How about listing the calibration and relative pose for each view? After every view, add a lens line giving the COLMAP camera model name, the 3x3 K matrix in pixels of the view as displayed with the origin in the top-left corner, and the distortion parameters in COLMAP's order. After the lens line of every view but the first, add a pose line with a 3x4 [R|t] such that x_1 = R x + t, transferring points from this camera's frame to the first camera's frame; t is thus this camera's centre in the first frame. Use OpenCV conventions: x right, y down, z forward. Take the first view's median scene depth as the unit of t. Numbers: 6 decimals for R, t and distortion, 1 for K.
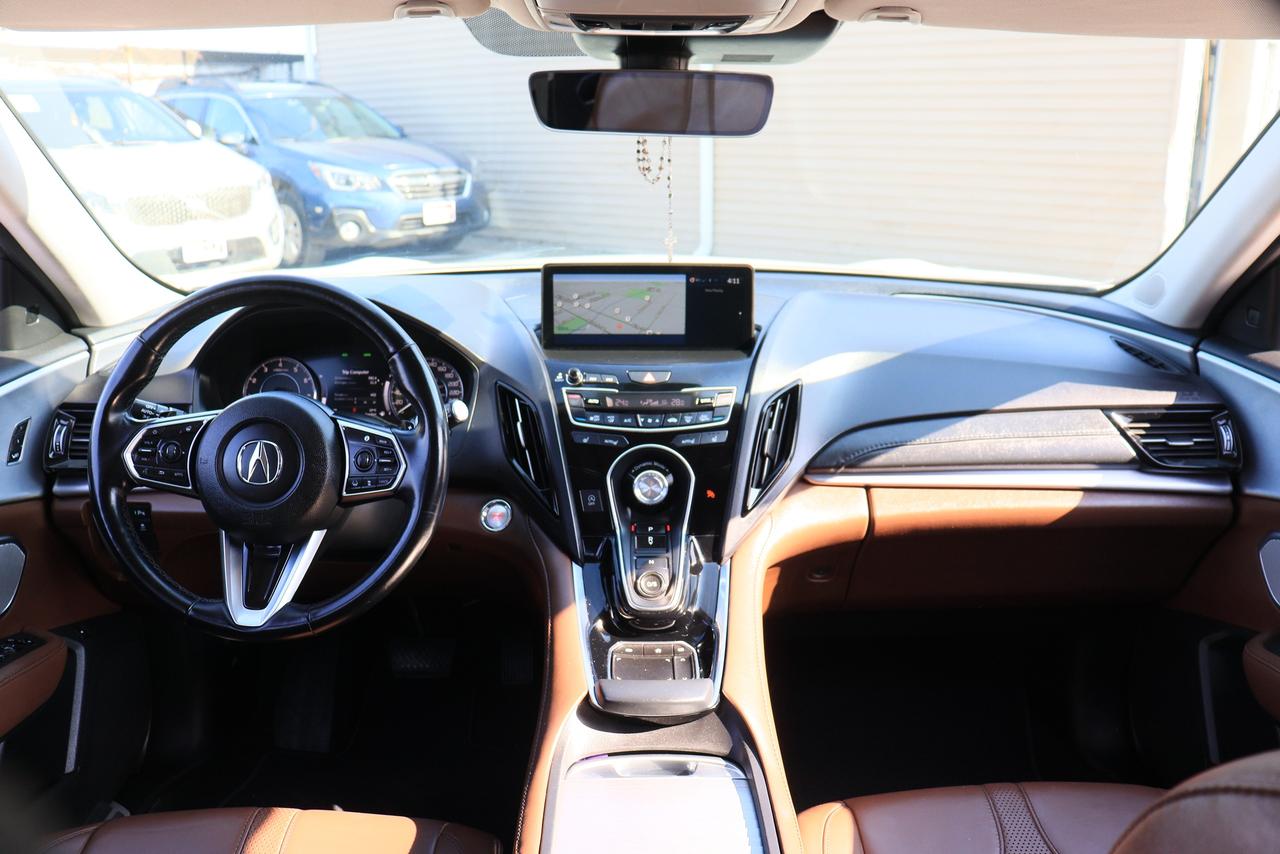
lens RADIAL K [[1037.1, 0, 631.3], [0, 1037.1, 418.2], [0, 0, 1]] dist [-0.129991, 0.035436]
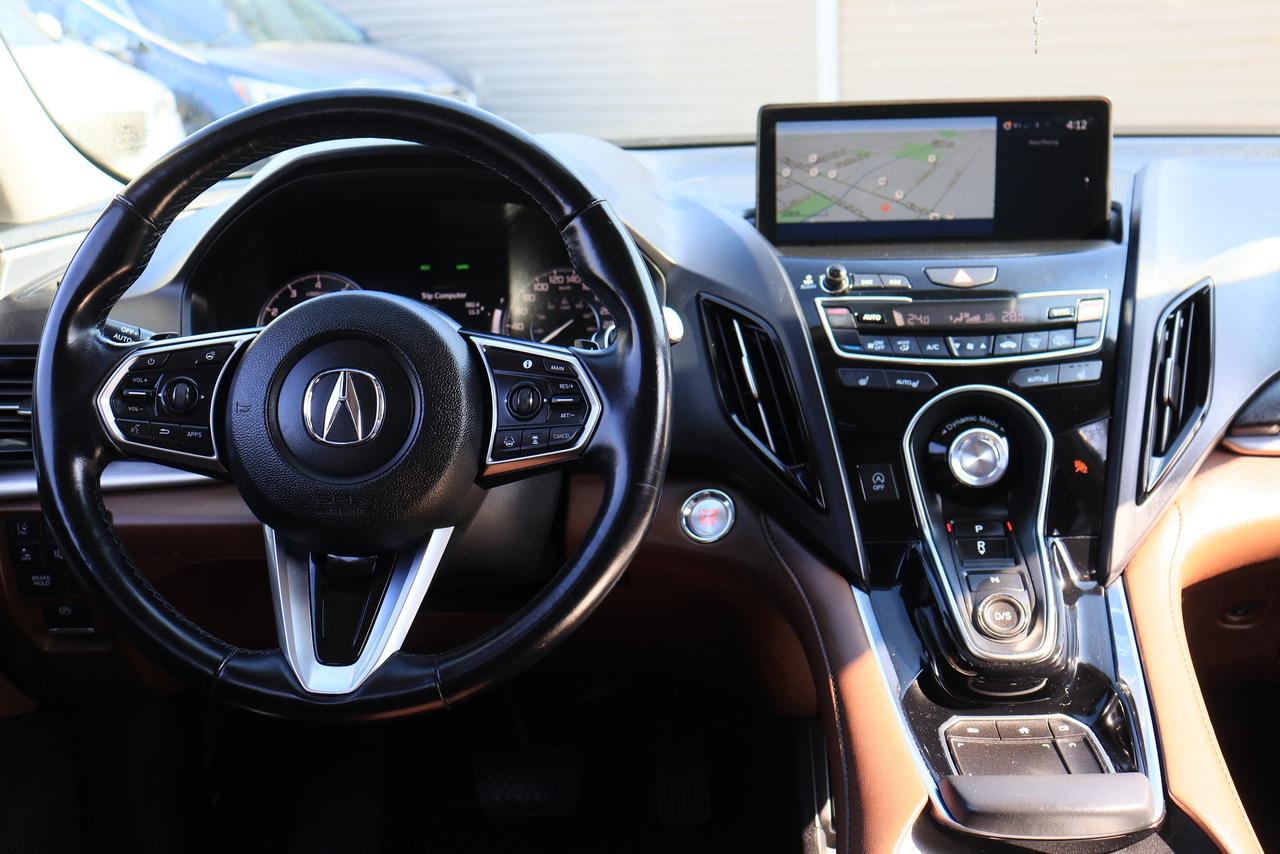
lens RADIAL K [[1525.5, 0, 638.7], [0, 1525.5, 421.4], [0, 0, 1]] dist [-0.003086, 0.000000]
pose [[0.999335, -0.021664, -0.029346, -0.145018], [0.020601, 0.999138, -0.036047, 0.071752], [0.030102, 0.035418, 0.998919, 0.122421]]
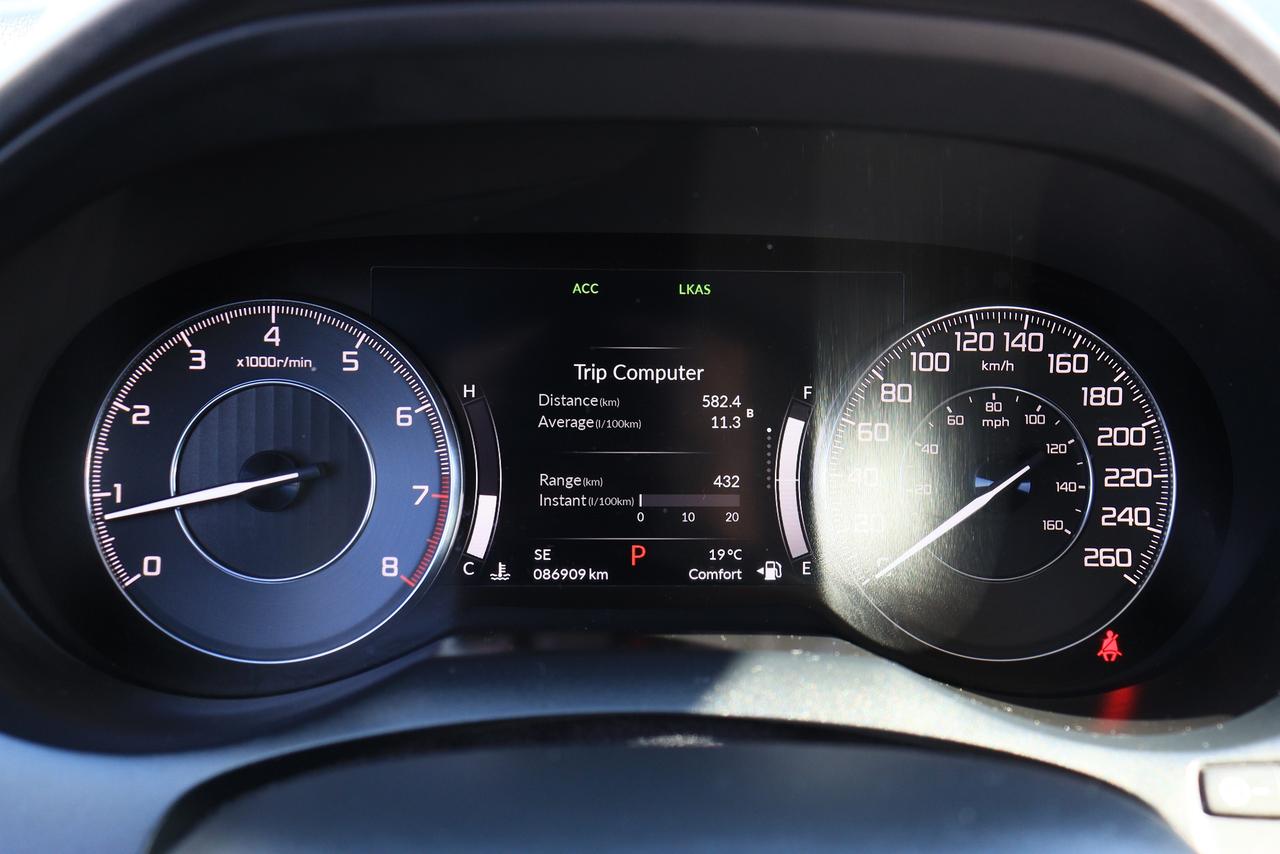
lens RADIAL K [[1525.5, 0, 644.5], [0, 1525.5, 427.1], [0, 0, 1]] dist [-0.003086, 0.000000]
pose [[0.999506, 0.005454, 0.030958, -0.311169], [-0.008304, 0.995658, 0.092717, -0.070272], [-0.030318, -0.092928, 0.995211, 0.774721]]
